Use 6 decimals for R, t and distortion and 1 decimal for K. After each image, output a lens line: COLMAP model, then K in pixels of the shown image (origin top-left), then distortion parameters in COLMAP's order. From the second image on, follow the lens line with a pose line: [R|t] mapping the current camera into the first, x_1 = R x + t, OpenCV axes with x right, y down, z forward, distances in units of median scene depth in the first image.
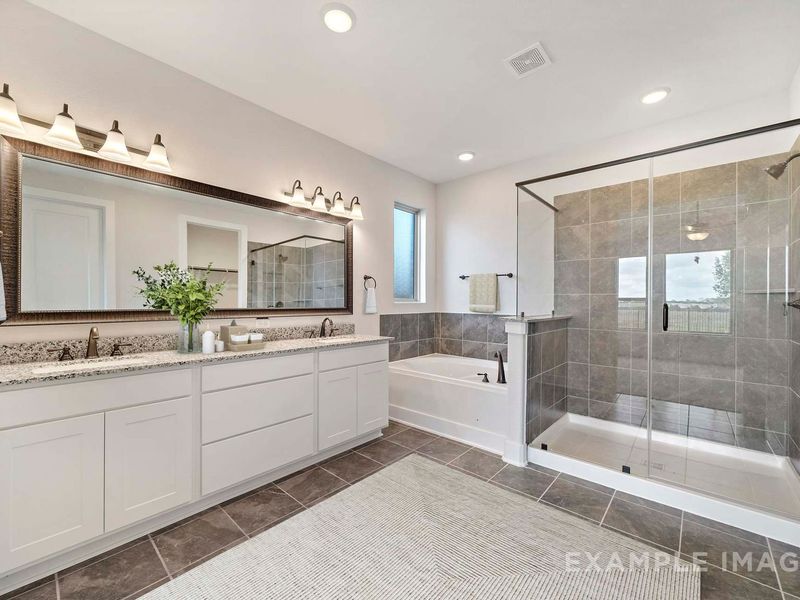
lens RADIAL K [[335.0, 0, 398.9], [0, 335.0, 301.6], [0, 0, 1]] dist [-0.003231, -0.000071]
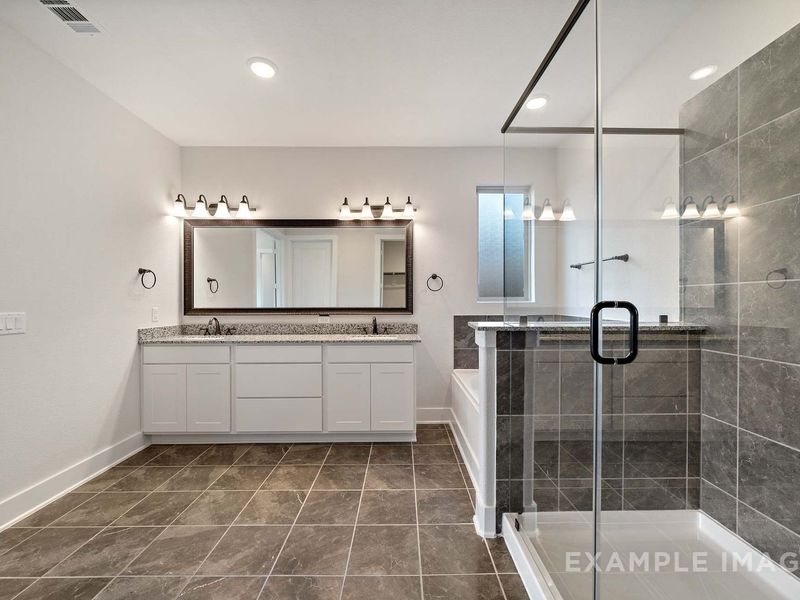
lens RADIAL K [[335.0, 0, 402.1], [0, 335.0, 303.0], [0, 0, 1]] dist [-0.003231, -0.000071]
pose [[0.672950, -0.002822, -0.739682, 0.643524], [0.008103, 0.999961, 0.003556, 0.000898], [0.739643, -0.008386, 0.672947, 0.337823]]
